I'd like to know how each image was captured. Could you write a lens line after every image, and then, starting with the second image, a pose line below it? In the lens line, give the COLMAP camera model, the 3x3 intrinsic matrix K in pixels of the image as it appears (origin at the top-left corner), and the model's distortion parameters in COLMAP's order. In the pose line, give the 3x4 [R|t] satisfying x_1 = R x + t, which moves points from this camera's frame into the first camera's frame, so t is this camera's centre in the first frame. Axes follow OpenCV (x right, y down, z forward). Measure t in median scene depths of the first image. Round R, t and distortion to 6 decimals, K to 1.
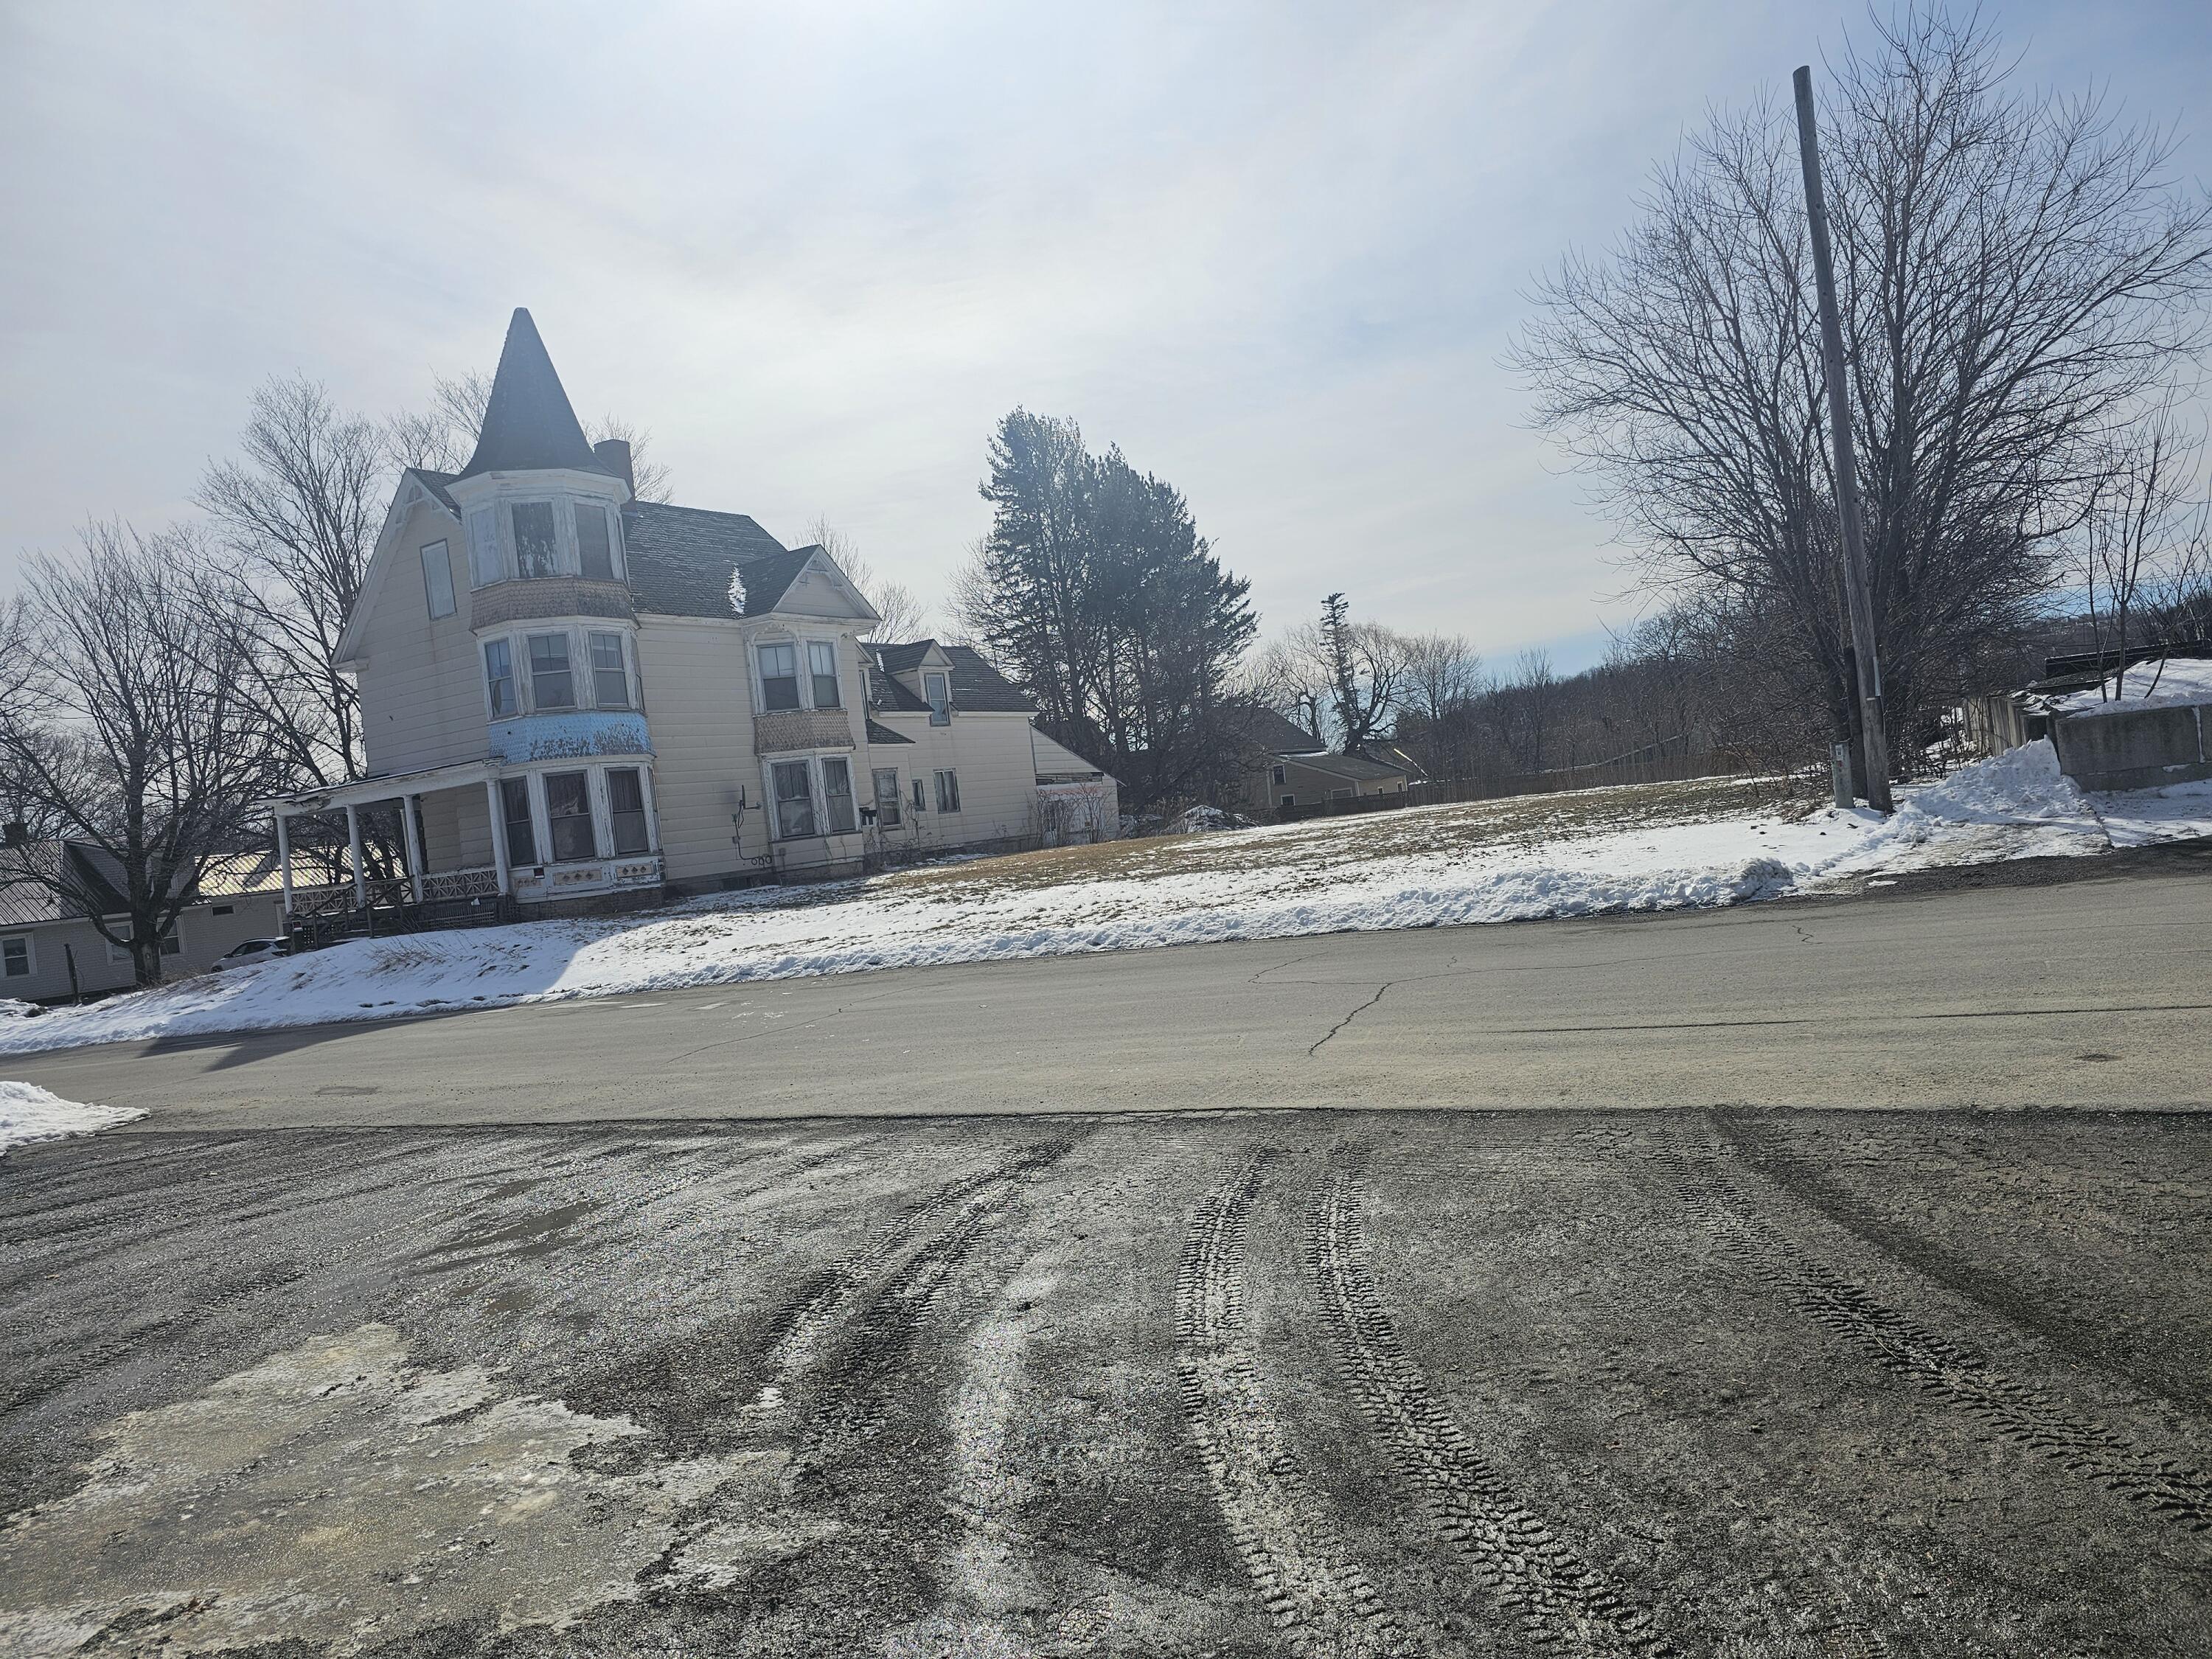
lens RADIAL K [[1468.6, 0, 1142.5], [0, 1468.6, 825.2], [0, 0, 1]] dist [0.061108, -0.047204]
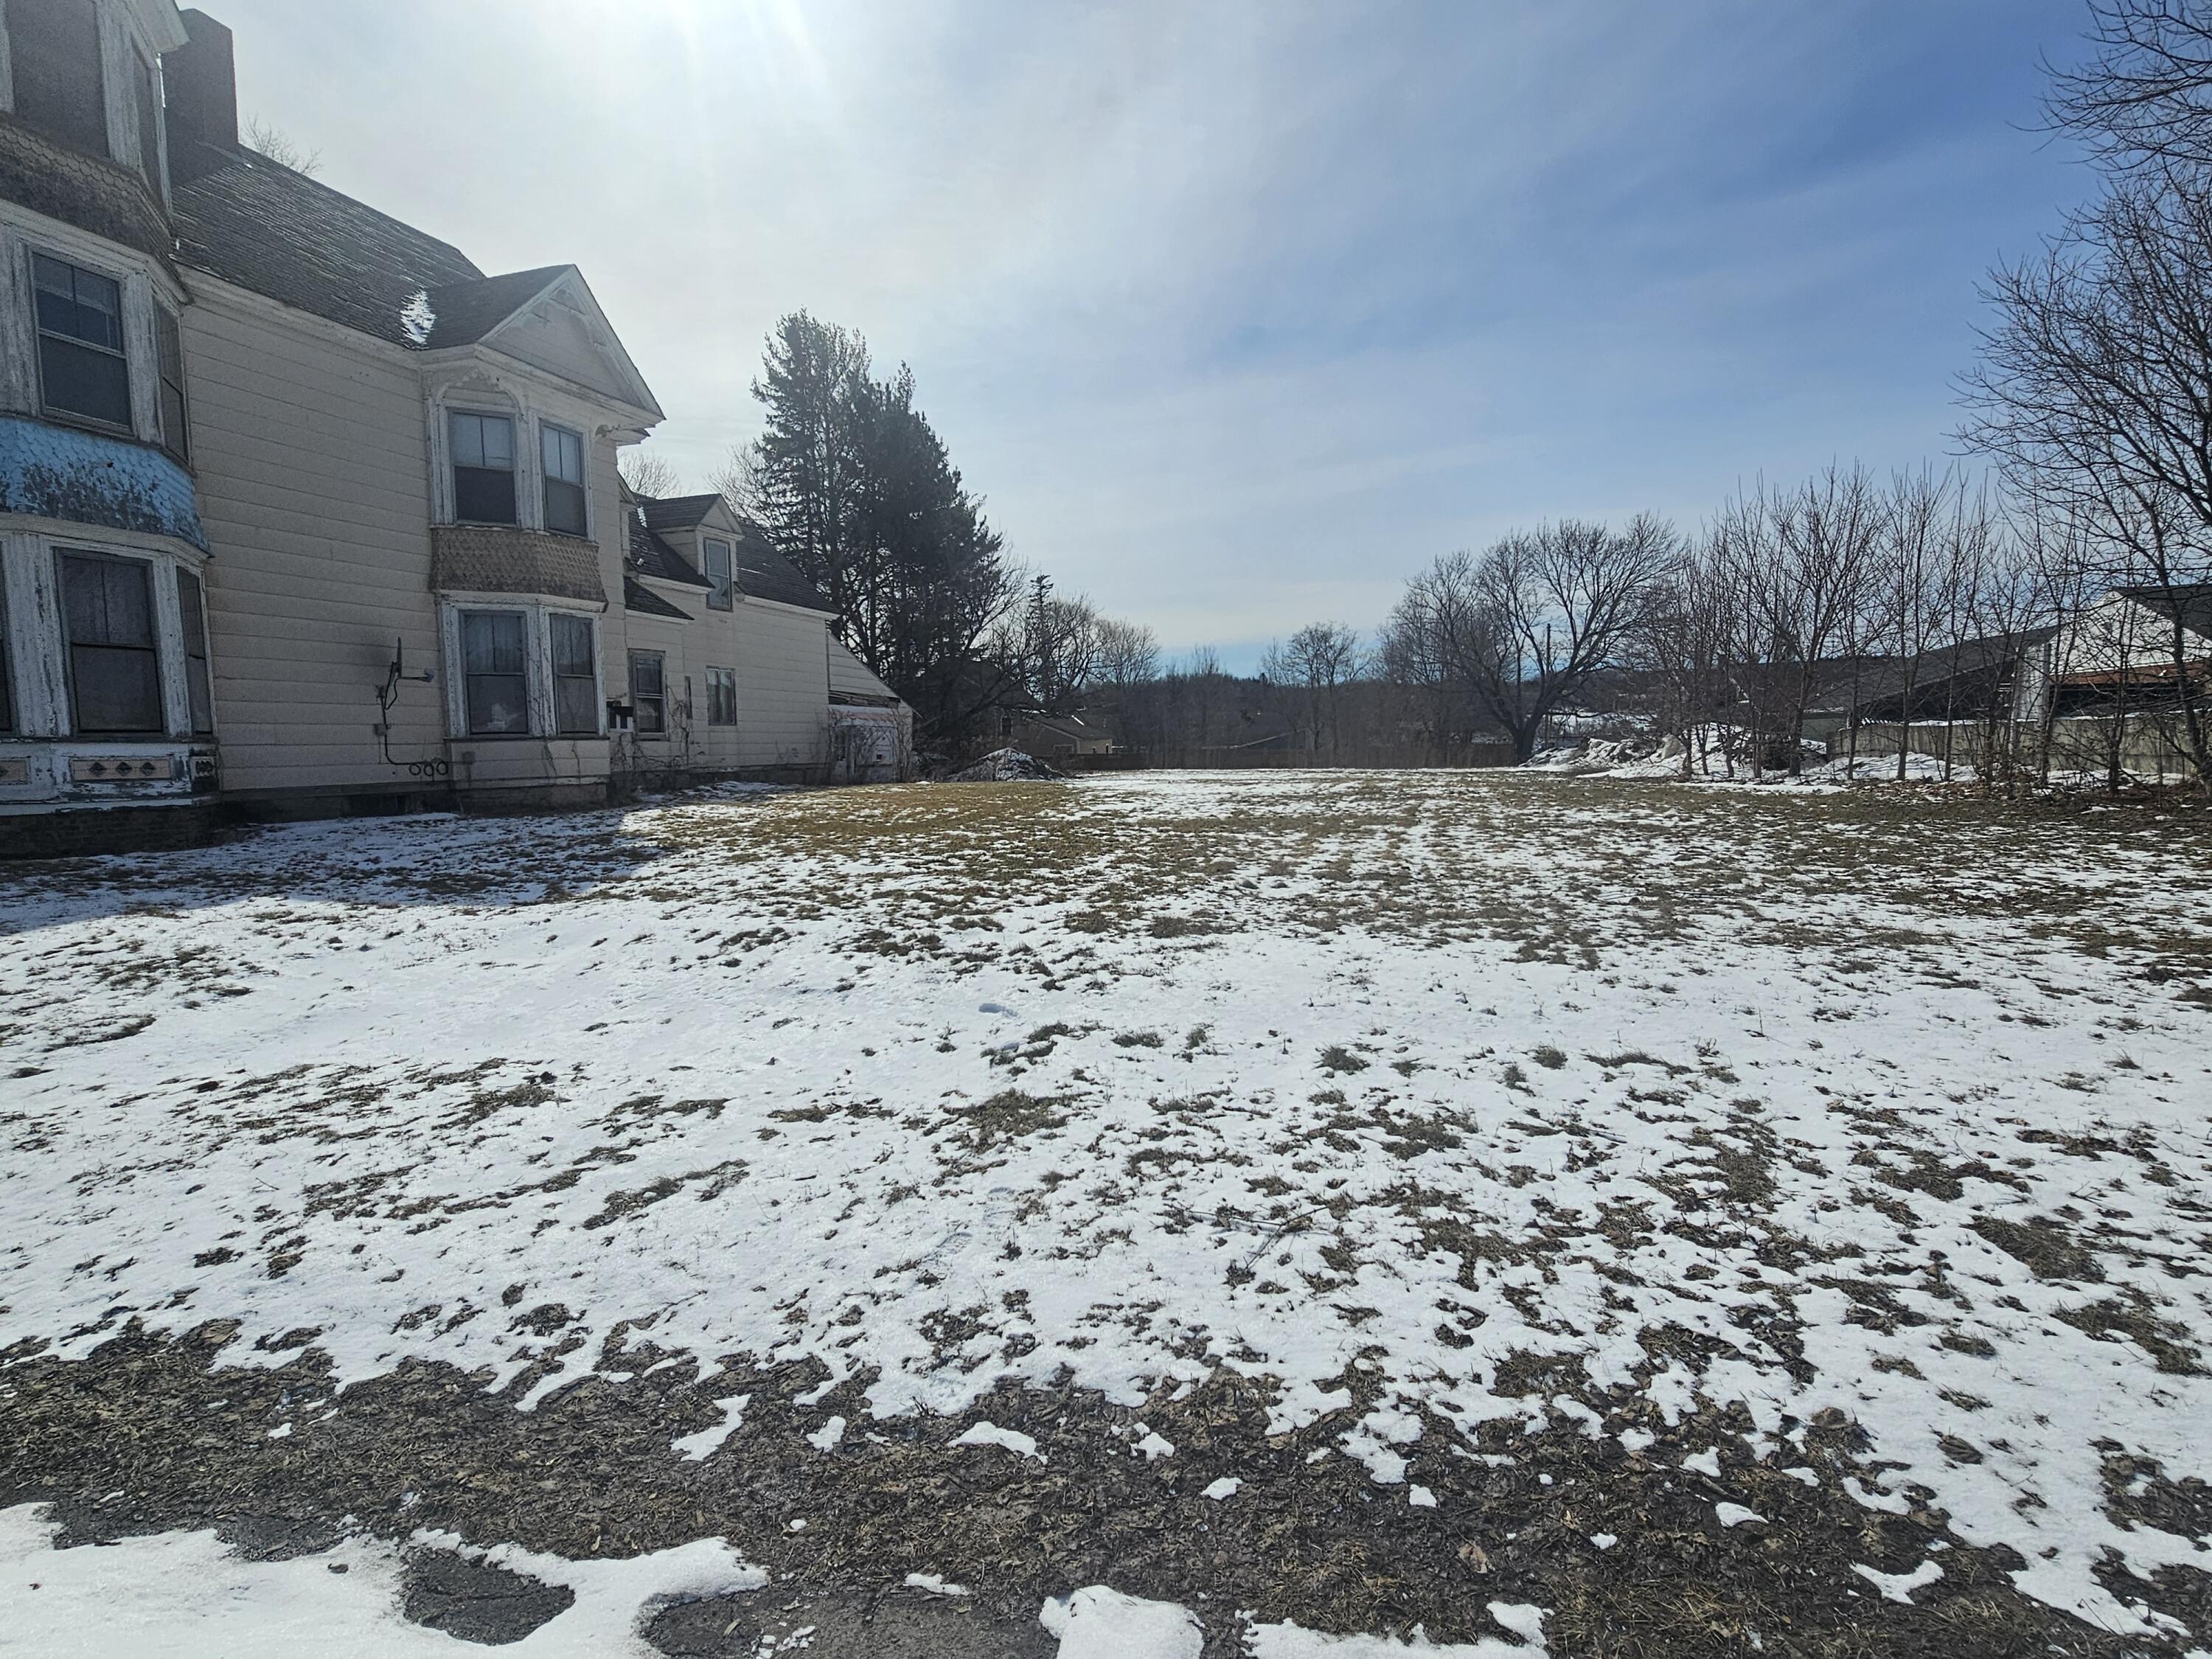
lens RADIAL K [[1113.1, 0, 1113.5], [0, 1113.1, 833.9], [0, 0, 1]] dist [-0.002798, 0.001592]
pose [[0.961013, 0.080309, 0.264584, -0.104056], [-0.094939, 0.994556, 0.042957, 0.004209], [-0.259694, -0.066402, 0.963405, 0.470116]]
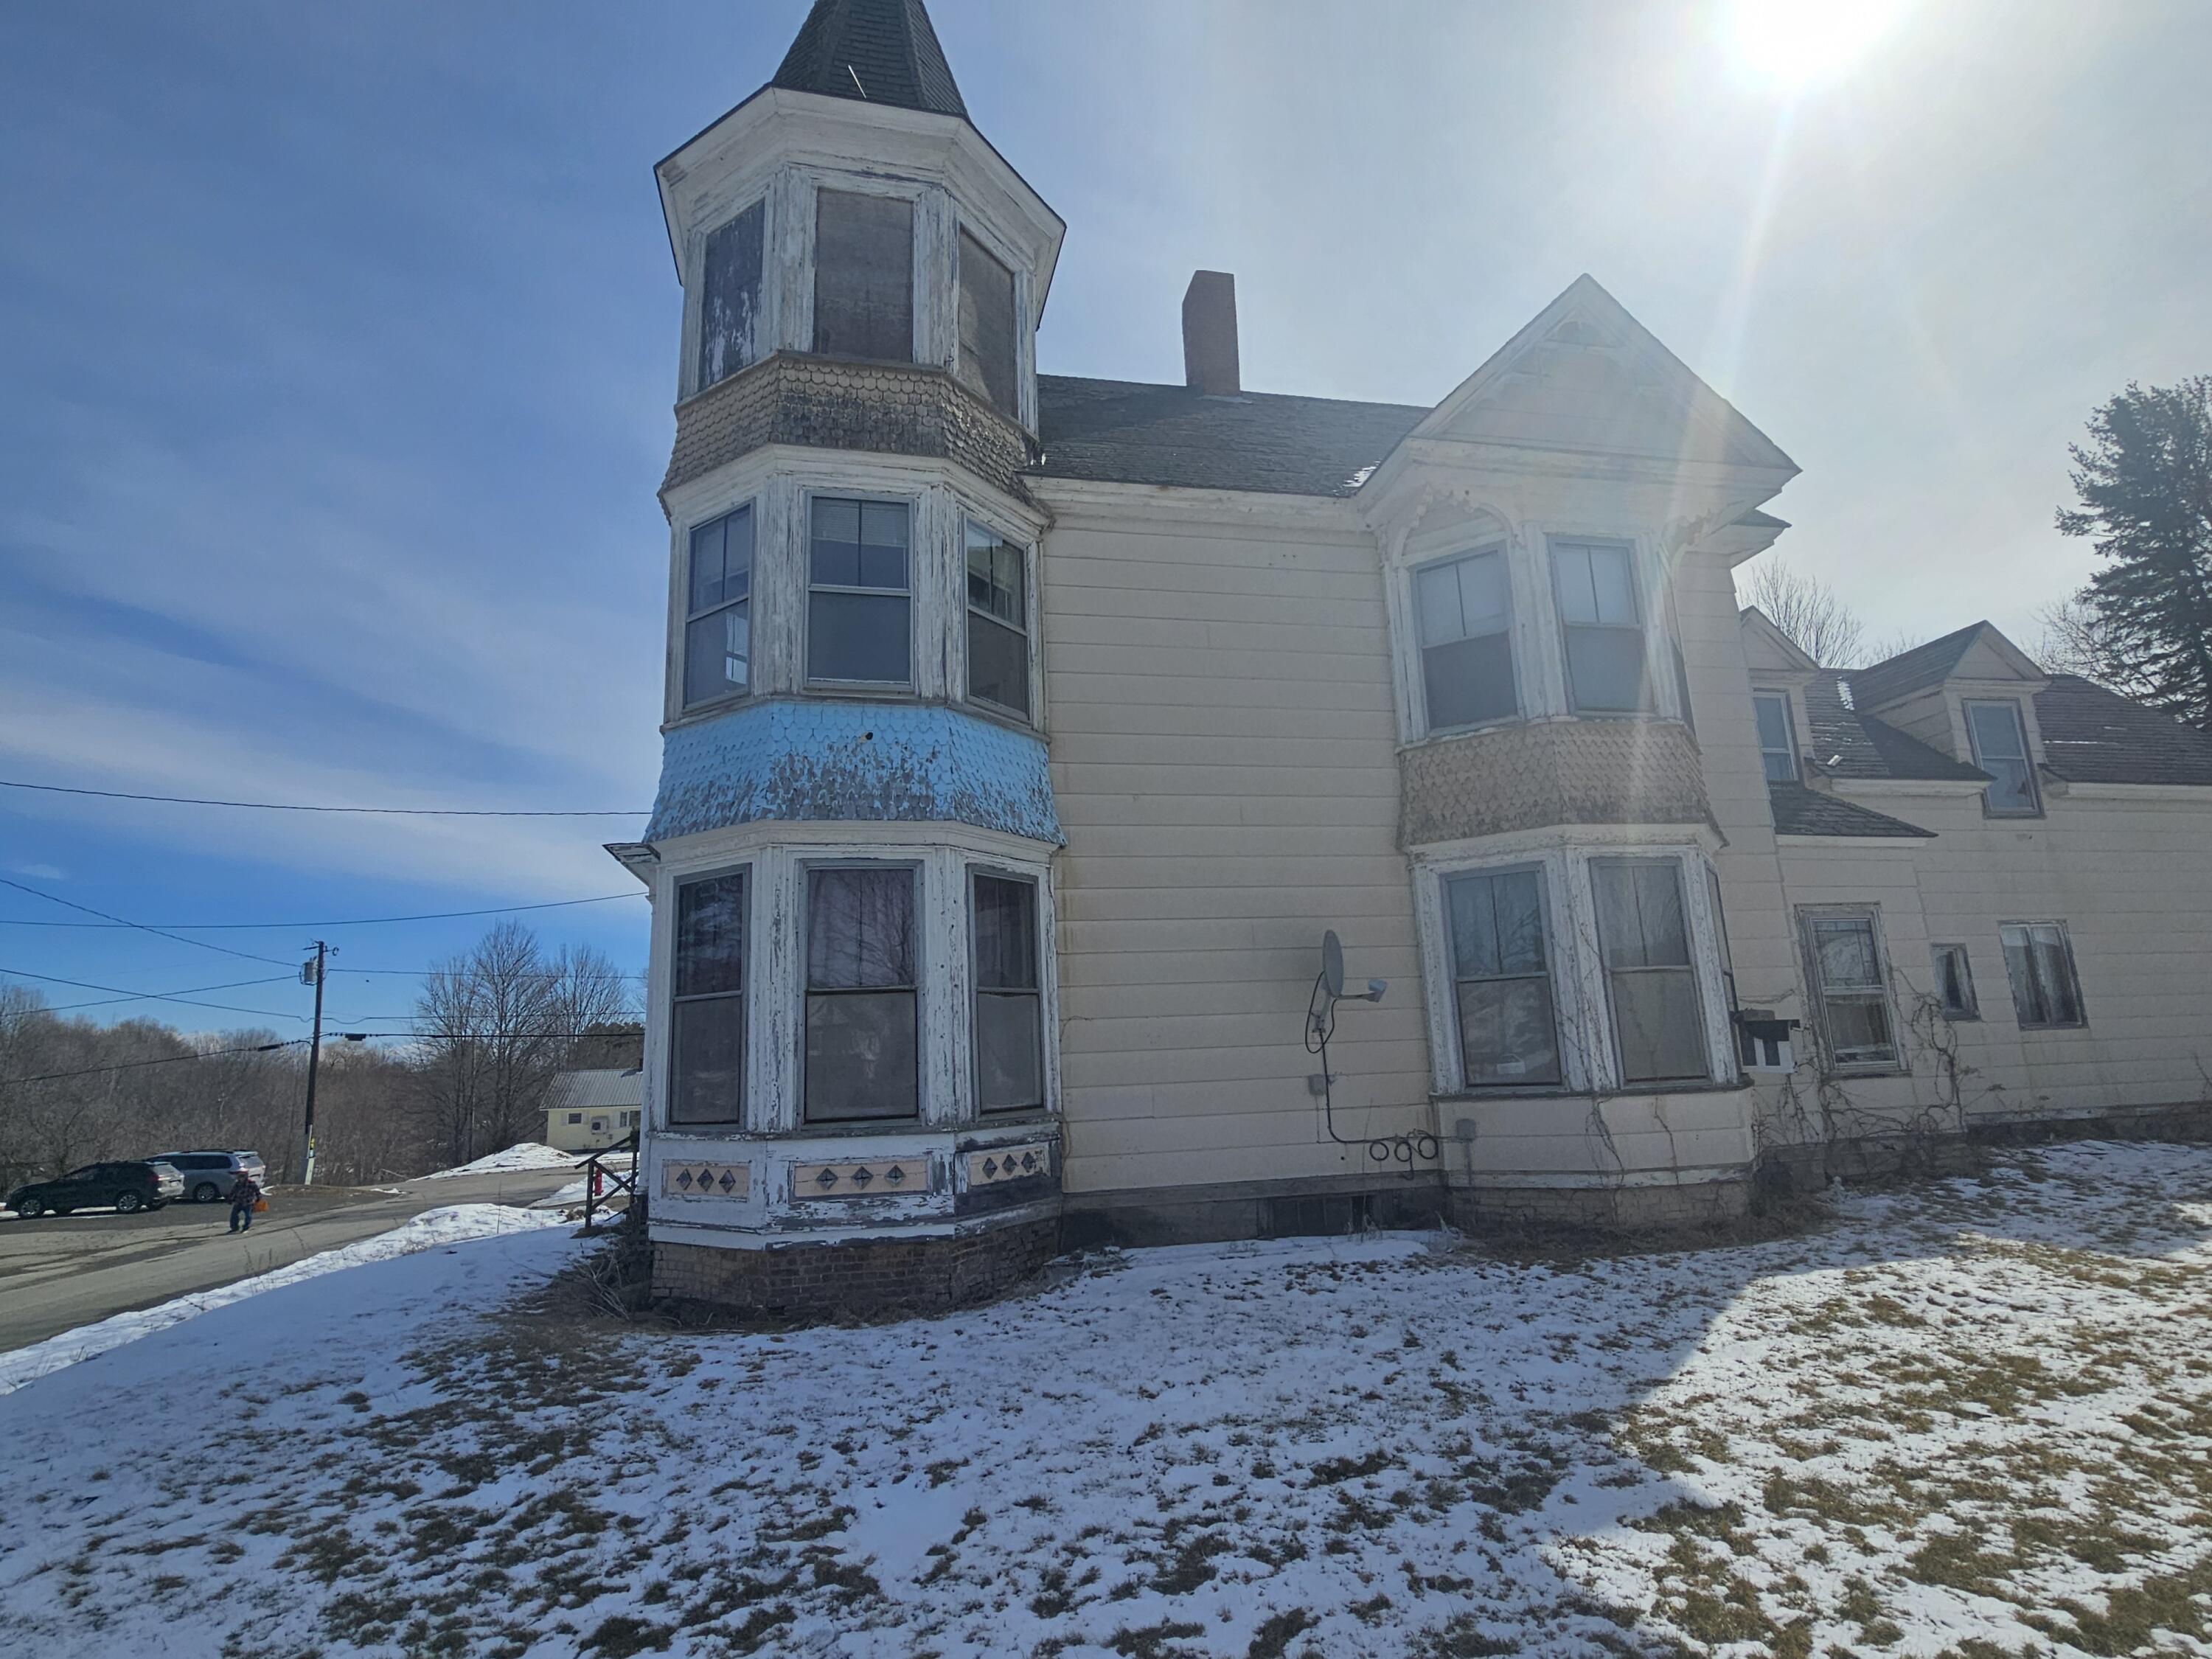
lens RADIAL K [[1113.1, 0, 1110.3], [0, 1113.1, 825.2], [0, 0, 1]] dist [-0.002798, 0.001592]
pose [[0.692516, -0.060899, -0.718828, -0.107739], [-0.049198, 0.990124, -0.131280, -0.013609], [0.719723, 0.126279, 0.682680, 0.729083]]
